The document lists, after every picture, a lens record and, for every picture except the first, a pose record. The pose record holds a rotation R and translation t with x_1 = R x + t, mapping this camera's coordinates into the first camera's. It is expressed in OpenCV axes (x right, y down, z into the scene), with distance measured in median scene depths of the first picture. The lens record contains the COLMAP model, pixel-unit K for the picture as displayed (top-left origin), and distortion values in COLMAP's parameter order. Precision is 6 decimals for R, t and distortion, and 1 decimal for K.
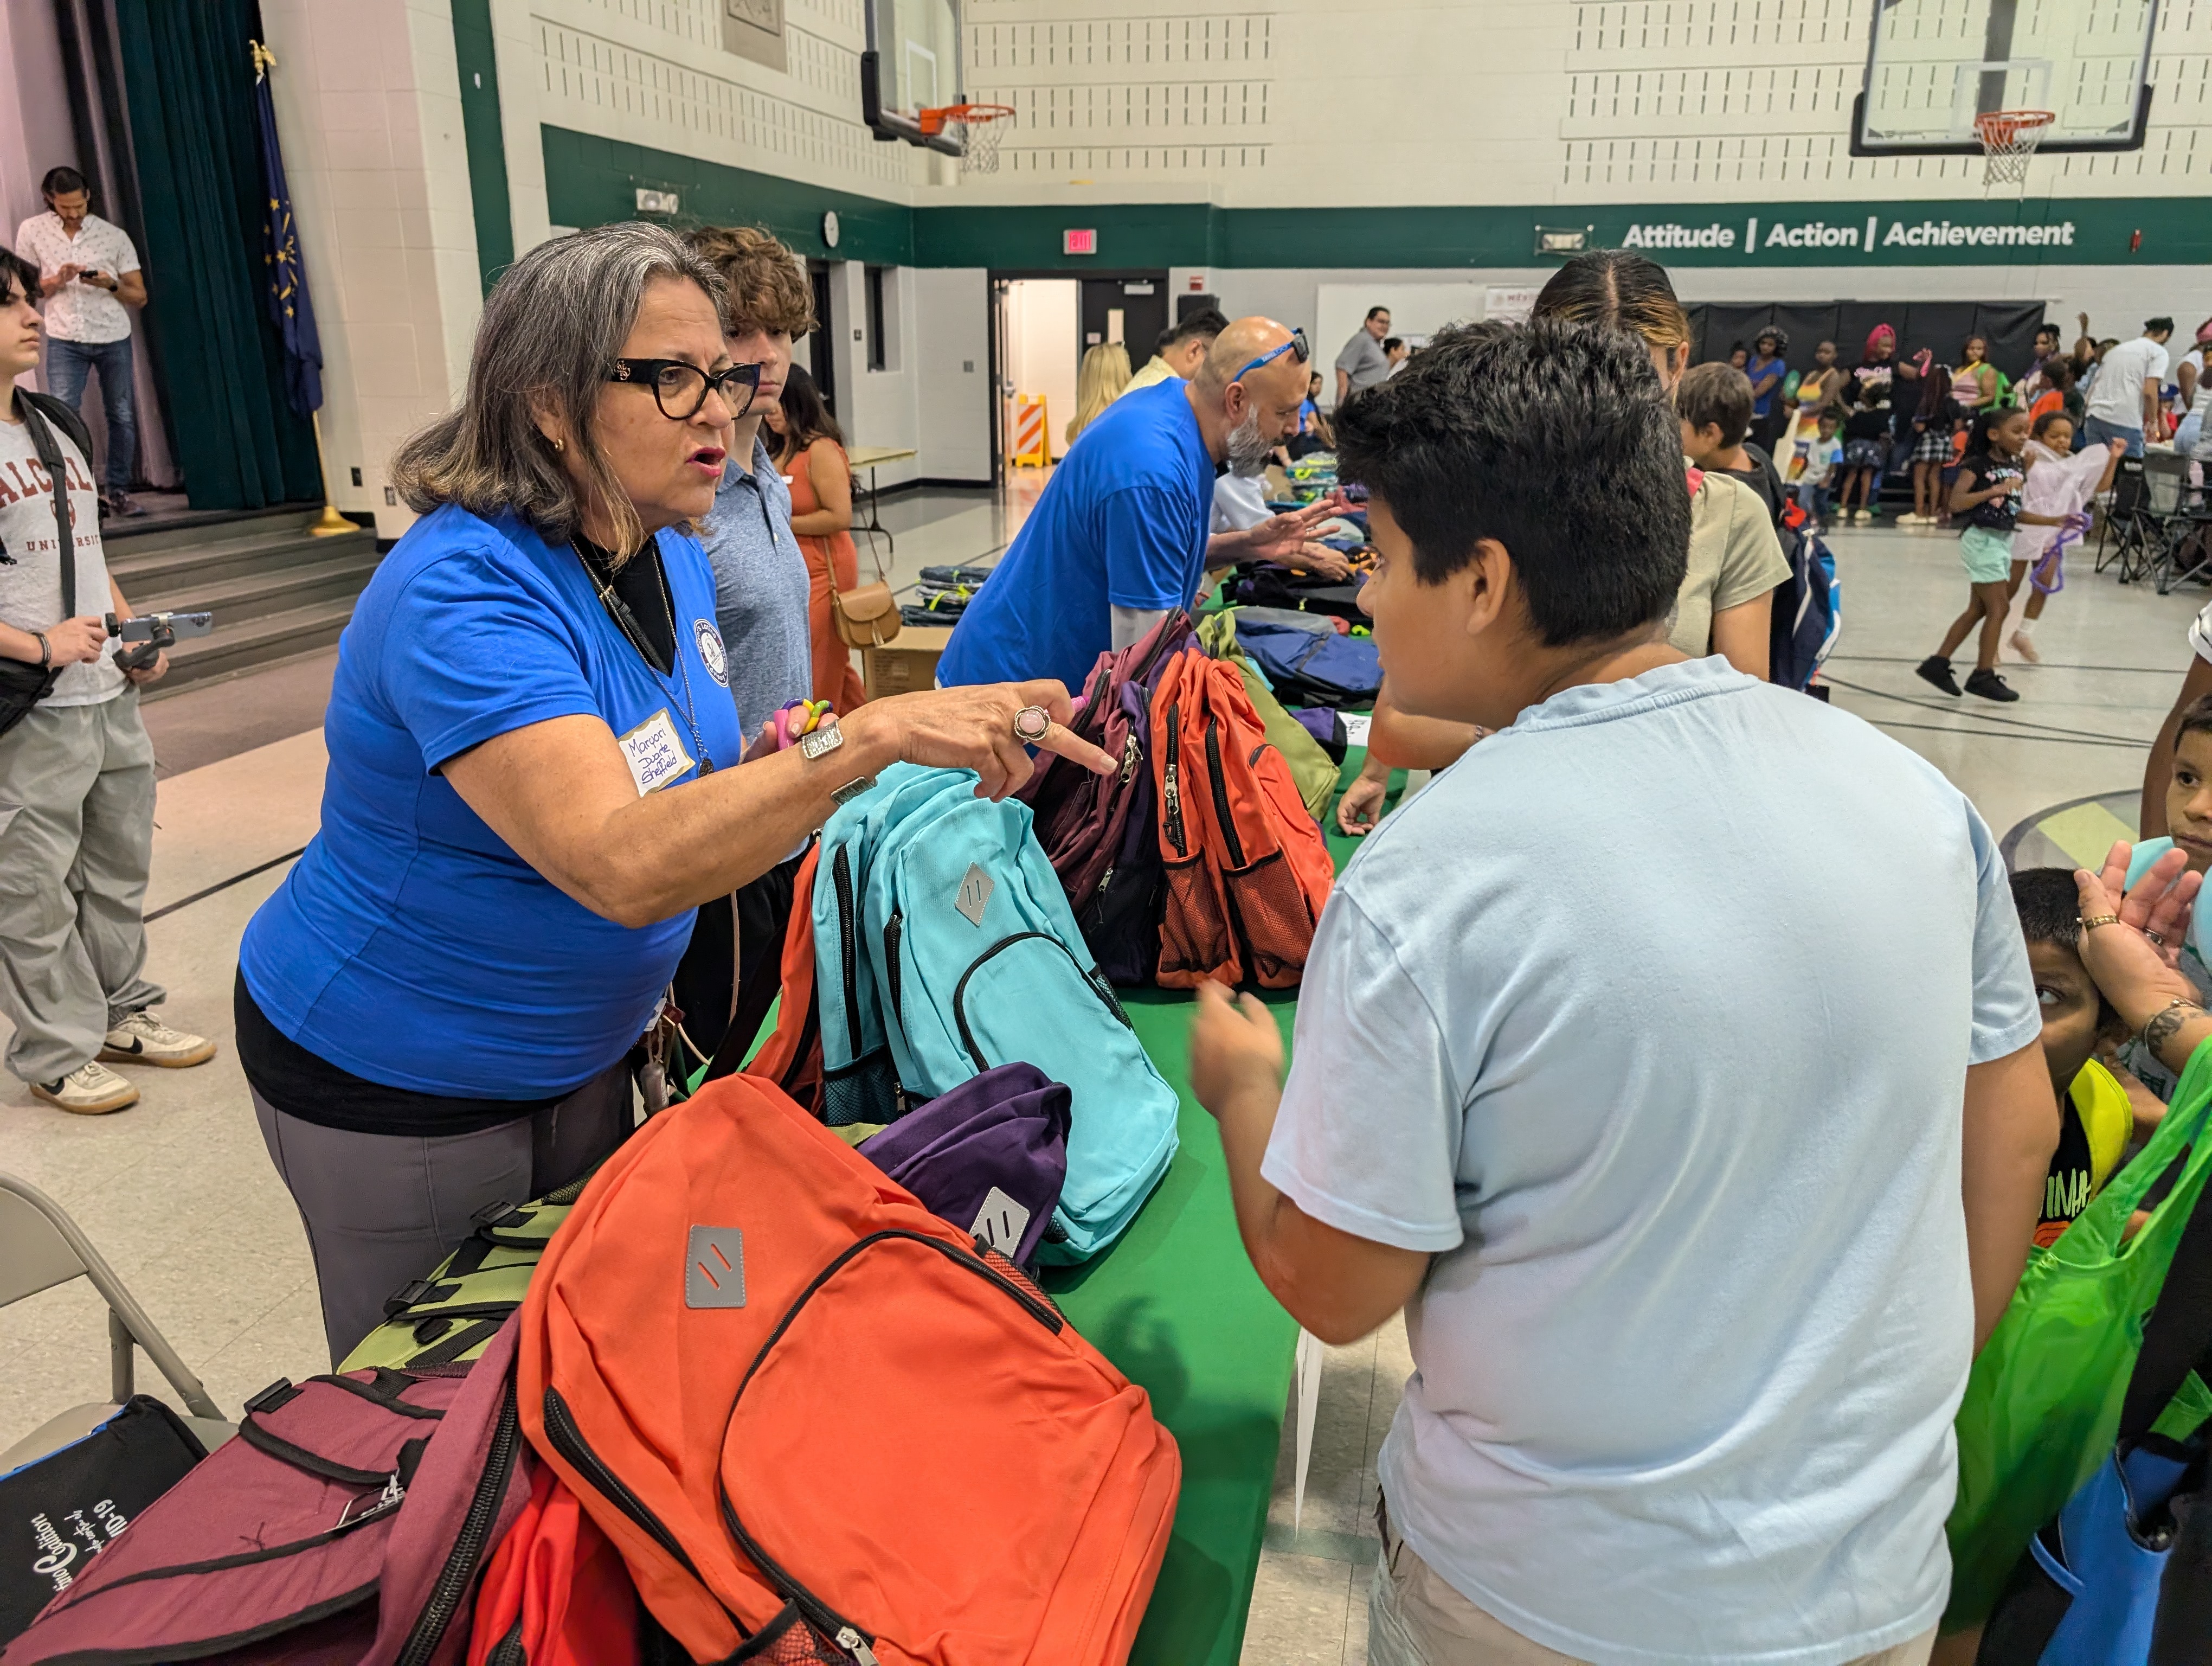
lens RADIAL K [[1596.4, 0, 1162.8], [0, 1596.4, 785.3], [0, 0, 1]] dist [0.004756, -0.000354]
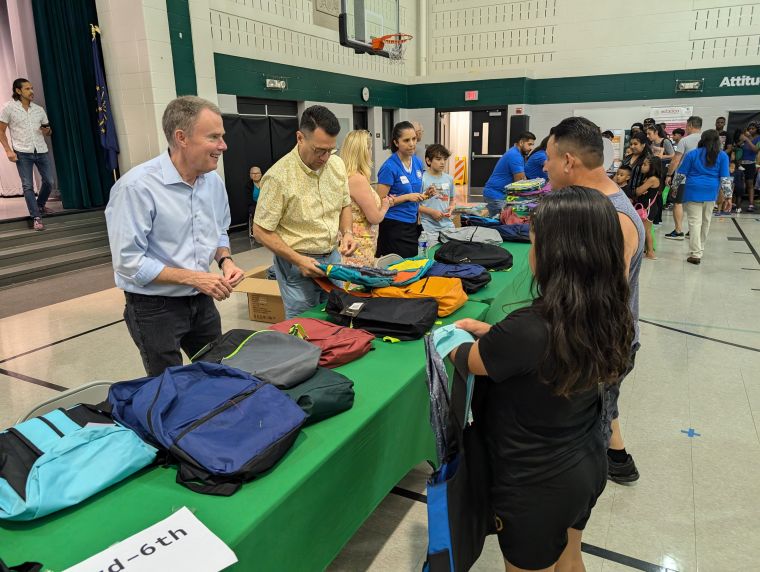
lens RADIAL K [[544.2, 0, 392.9], [0, 544.2, 269.8], [0, 0, 1]] dist [0.010827, -0.001086]
pose [[0.961131, 0.044044, -0.272558, 0.073171], [-0.052813, 0.998293, -0.024920, -0.043480], [0.270996, 0.038346, 0.961817, 0.165494]]
